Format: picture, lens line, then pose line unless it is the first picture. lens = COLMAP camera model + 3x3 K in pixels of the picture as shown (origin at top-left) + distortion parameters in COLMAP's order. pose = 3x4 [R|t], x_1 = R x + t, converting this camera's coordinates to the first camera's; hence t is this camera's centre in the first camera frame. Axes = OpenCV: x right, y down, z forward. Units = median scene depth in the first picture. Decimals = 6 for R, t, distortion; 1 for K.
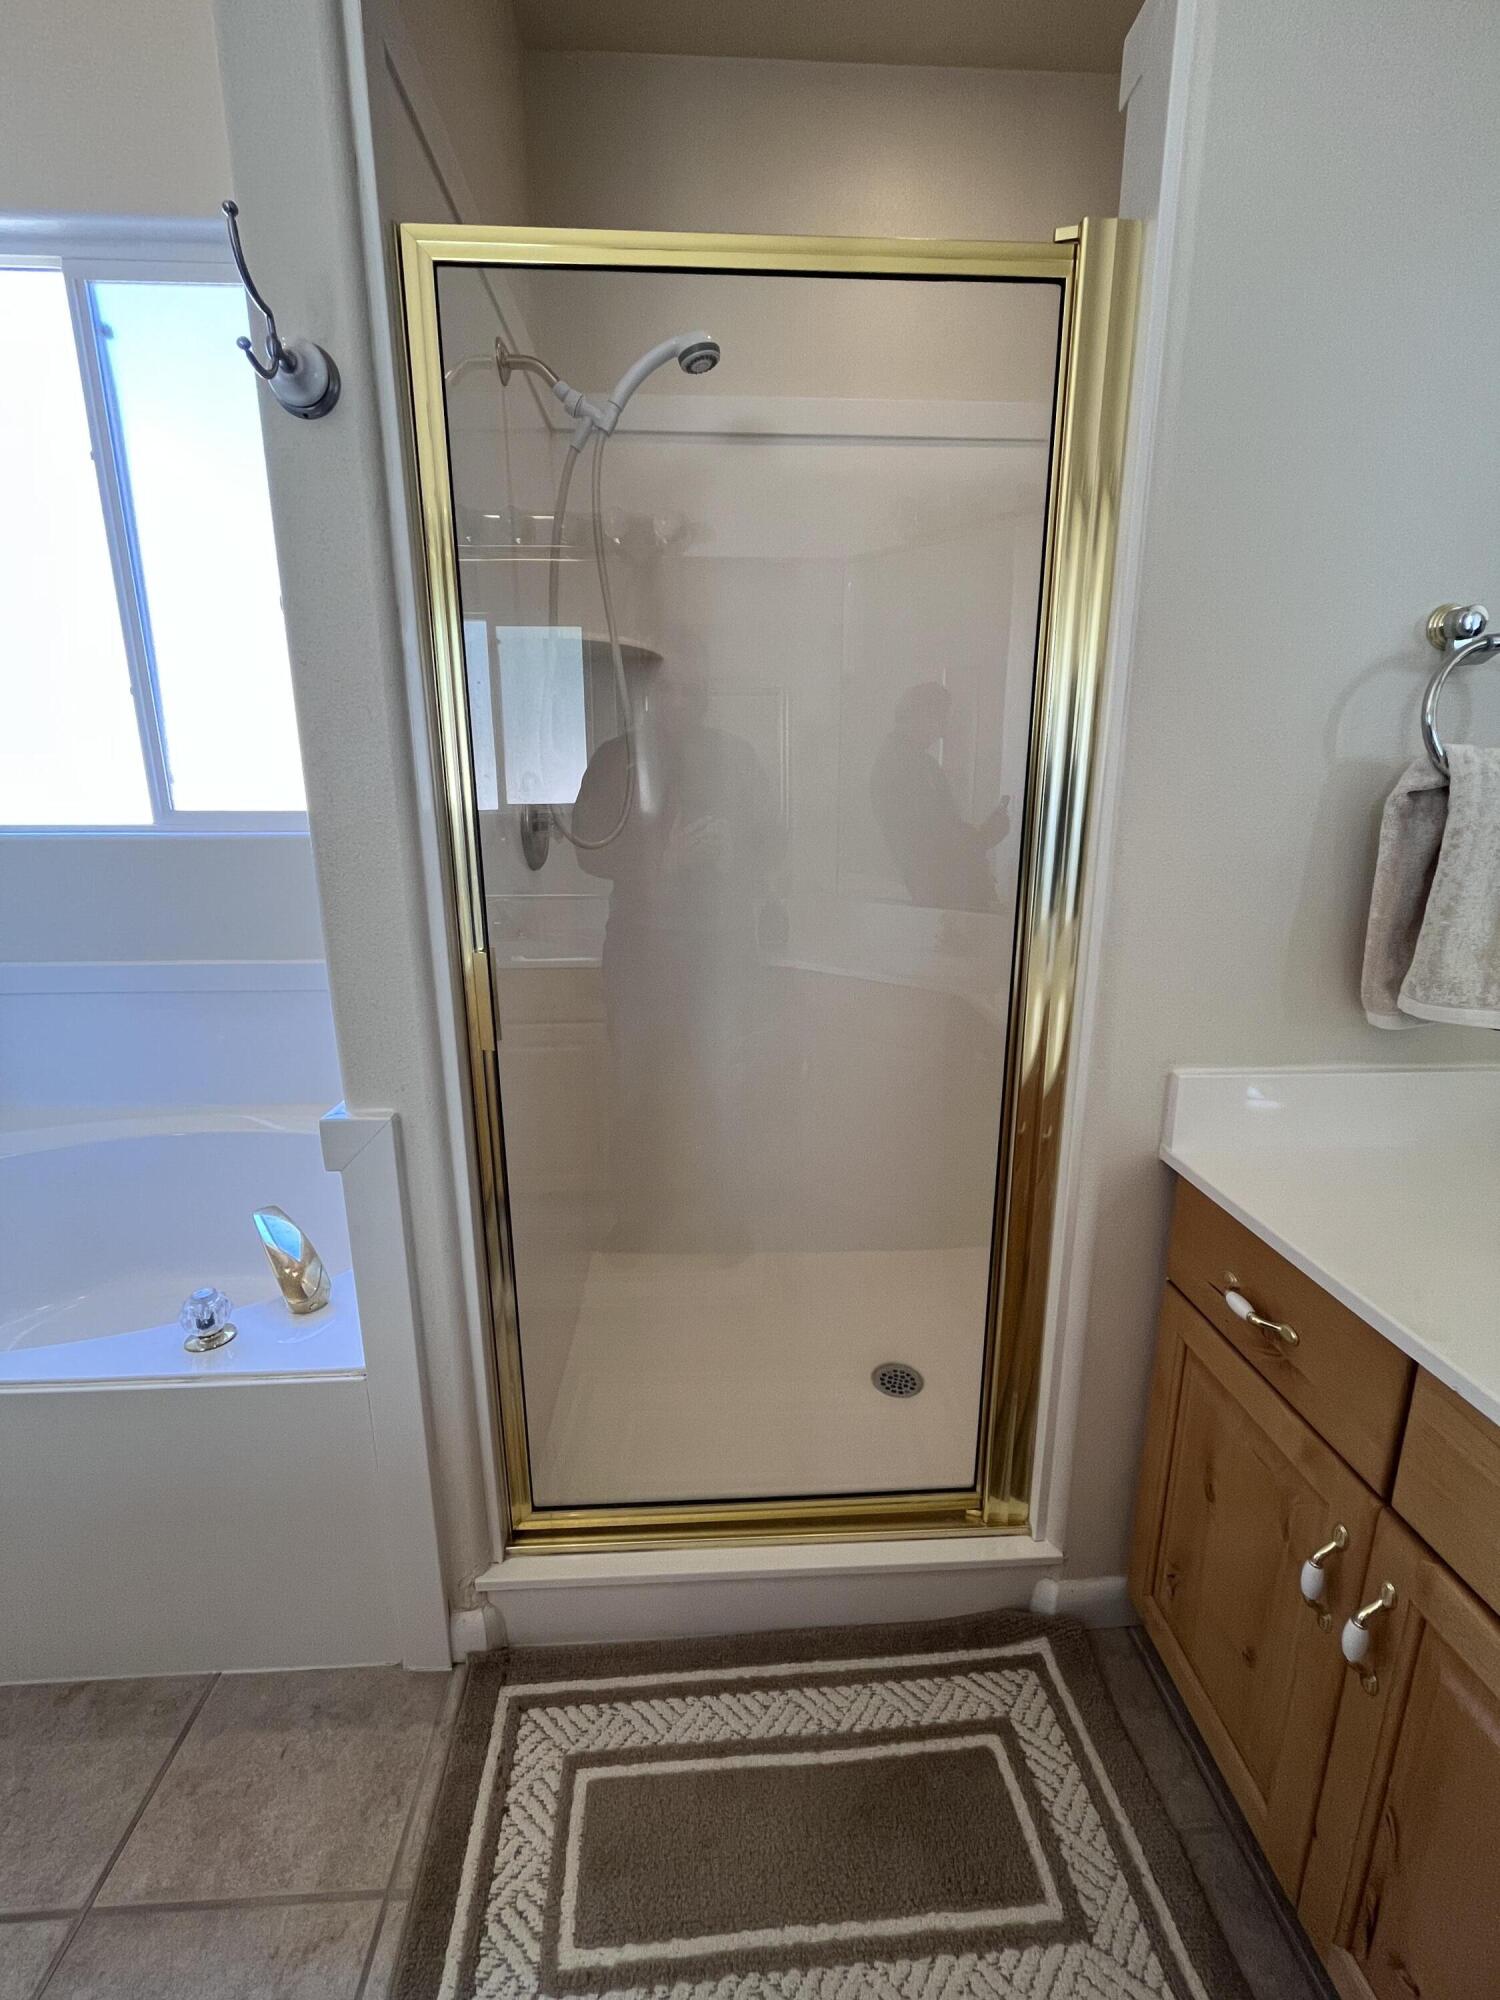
lens RADIAL K [[820.3, 0, 747.8], [0, 820.3, 992.9], [0, 0, 1]] dist [-0.000873, -0.000026]
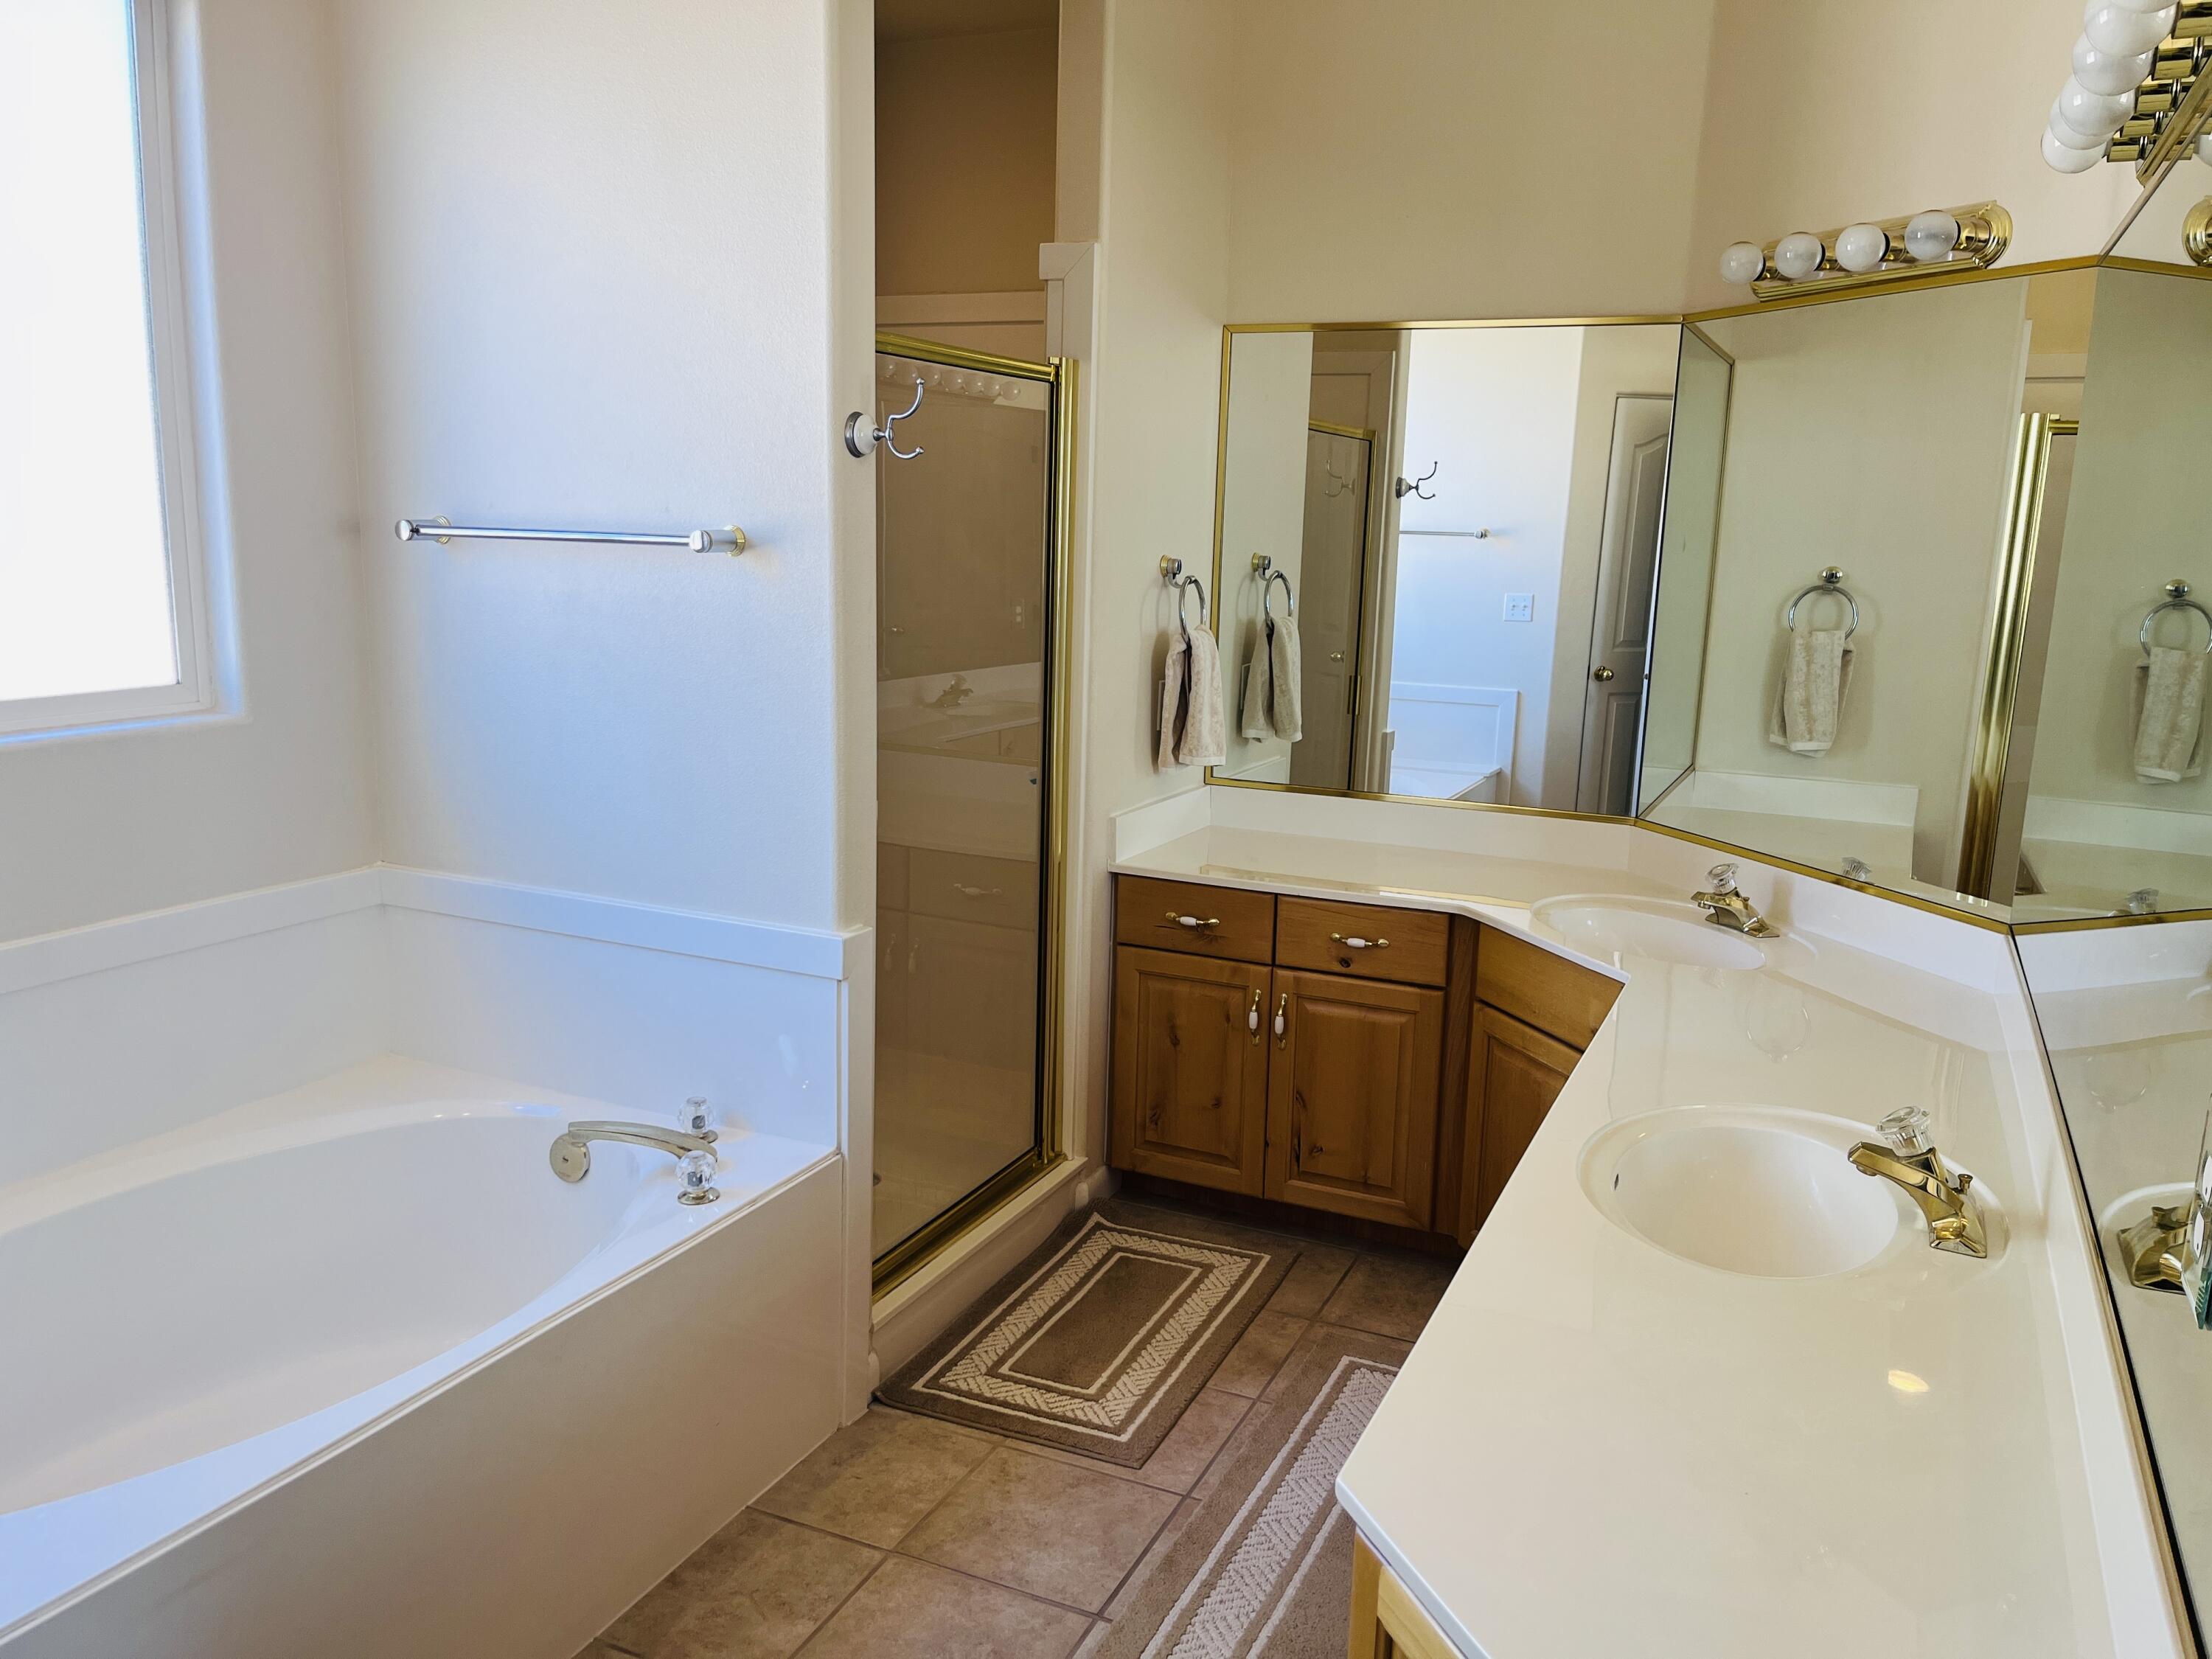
lens RADIAL K [[1674.3, 0, 1106.0], [0, 1674.3, 829.5], [0, 0, 1]] dist [0.038604, -0.000696]
pose [[0.461528, -0.144808, 0.875227, -2.329895], [0.177273, 0.981743, 0.068951, -0.109401], [-0.869233, 0.123331, 0.478773, -0.597315]]
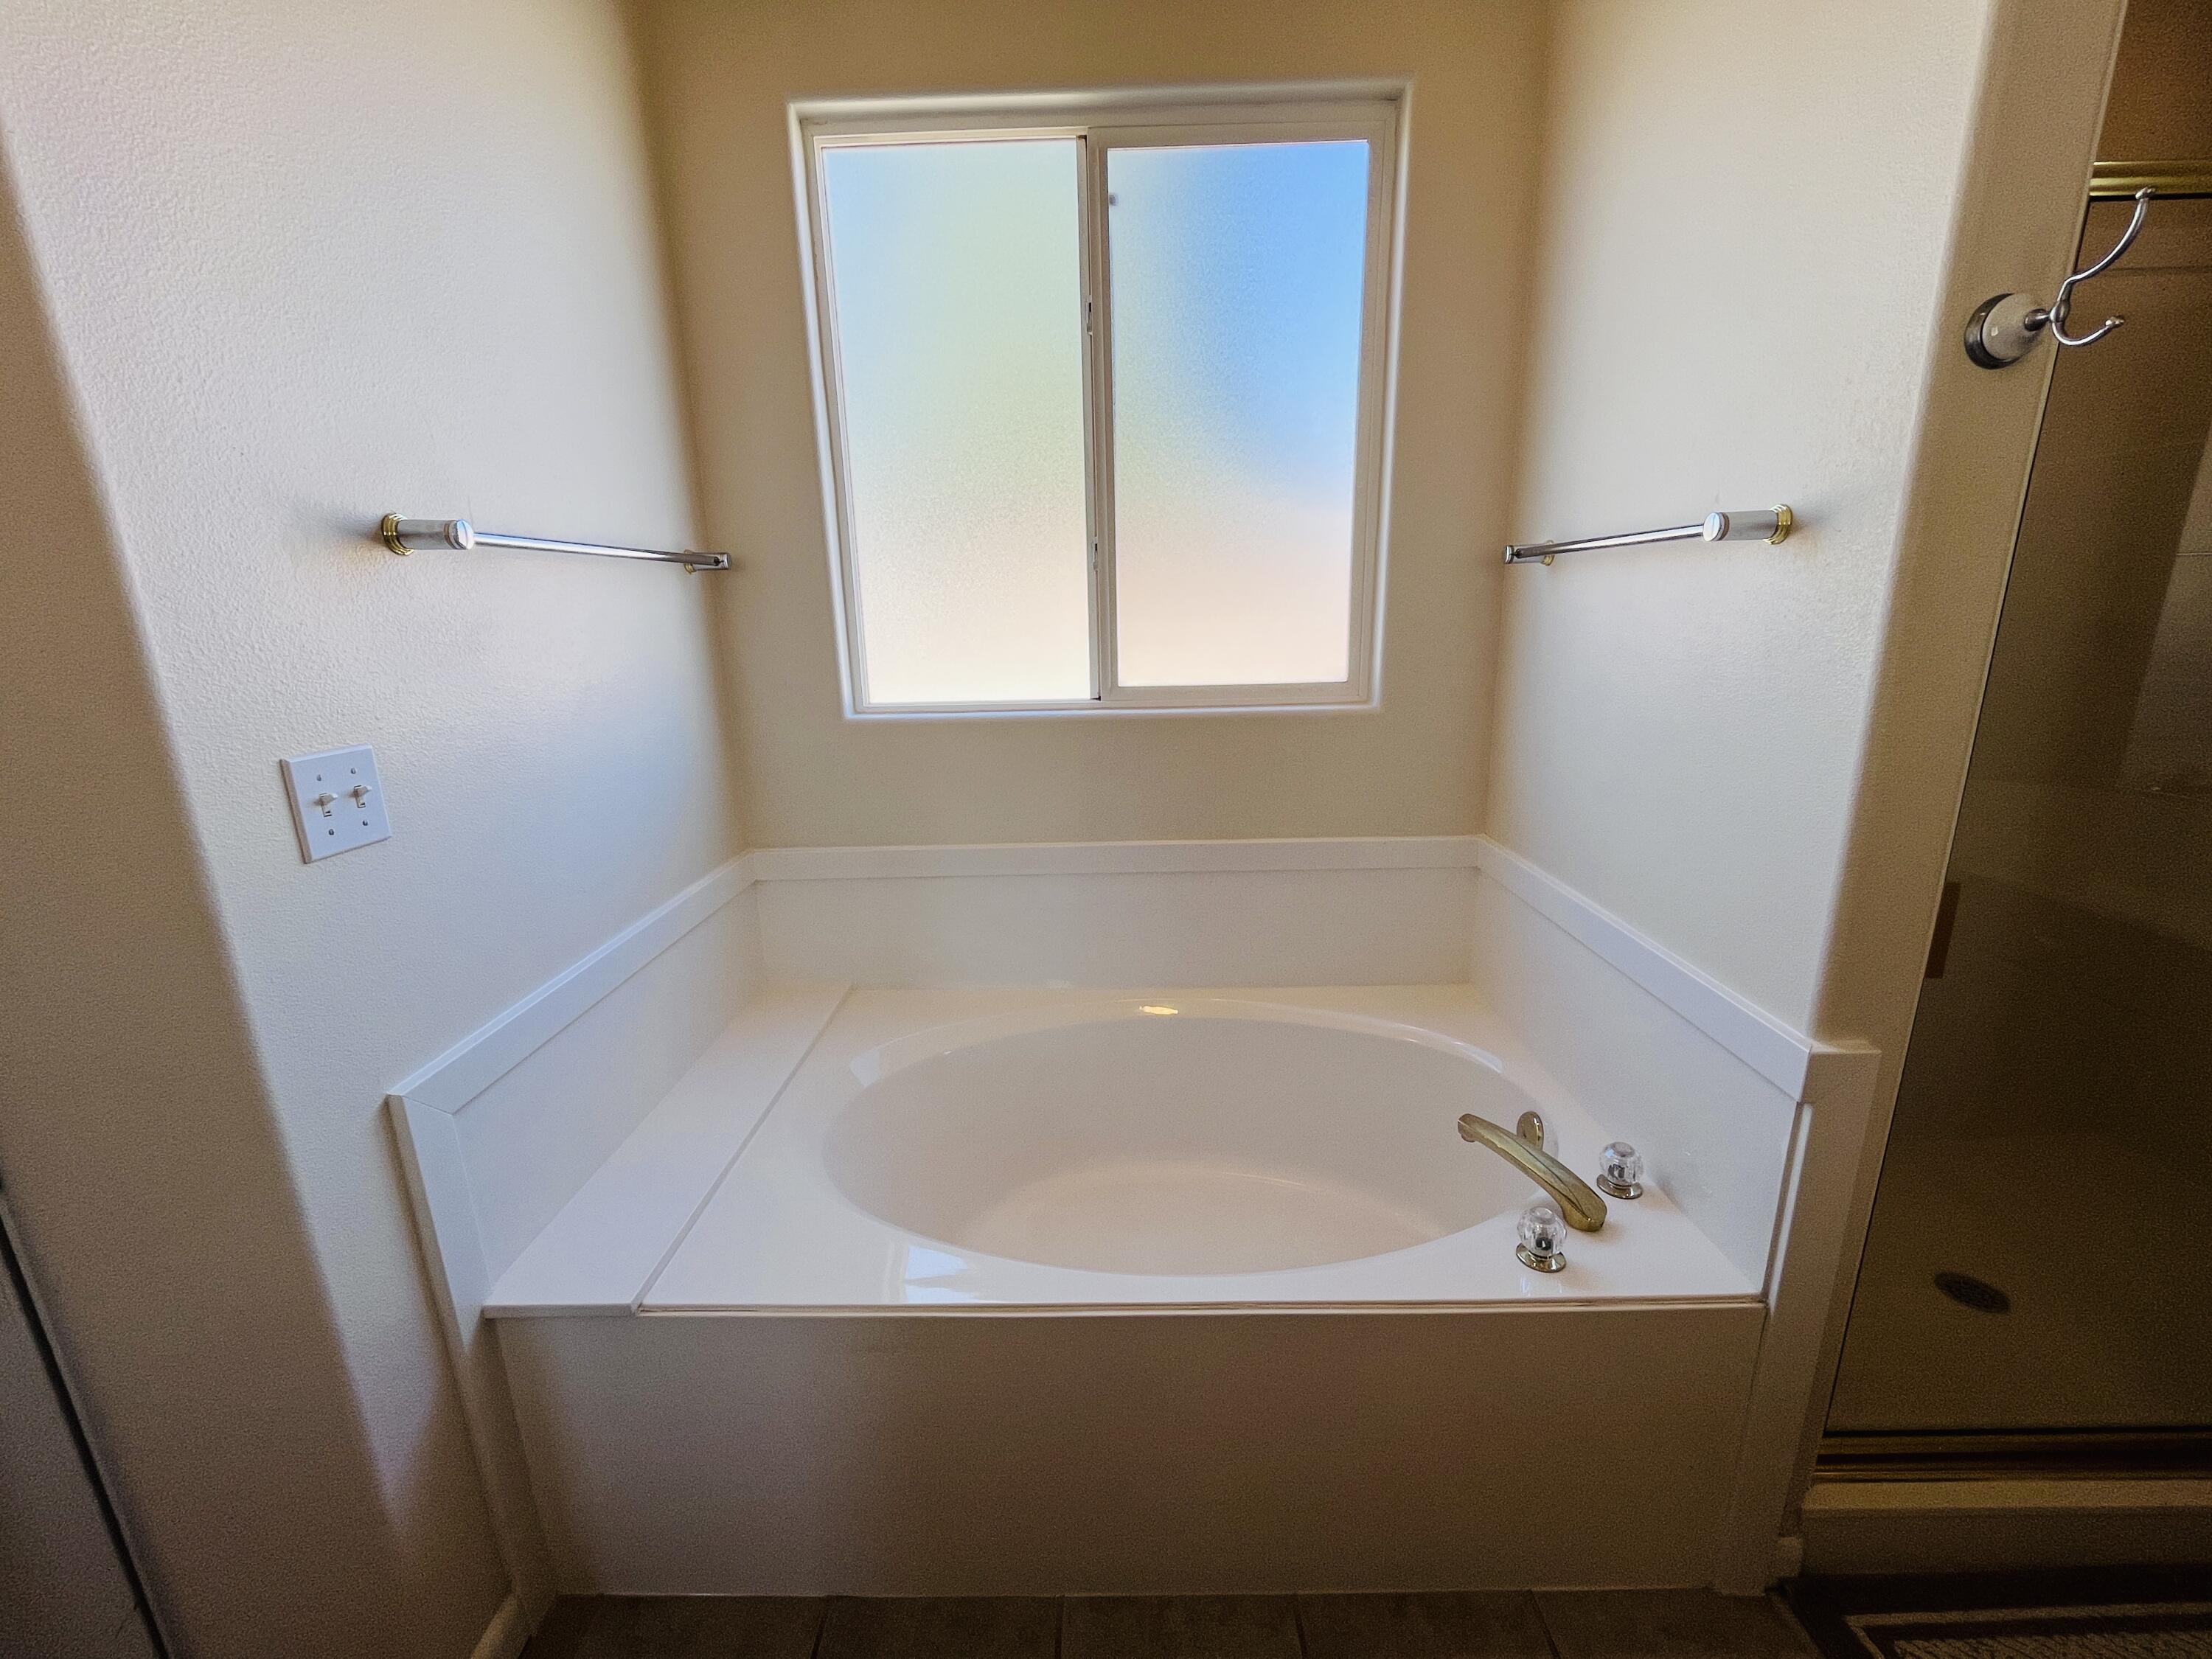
lens RADIAL K [[907.2, 0, 1106.0], [0, 907.2, 829.5], [0, 0, 1]] dist [-0.000873, -0.000026]
pose [[0.997985, -0.008635, -0.062855, -1.130583], [0.009402, 0.999885, 0.011923, -0.115192], [0.062745, -0.012490, 0.997951, -0.126096]]
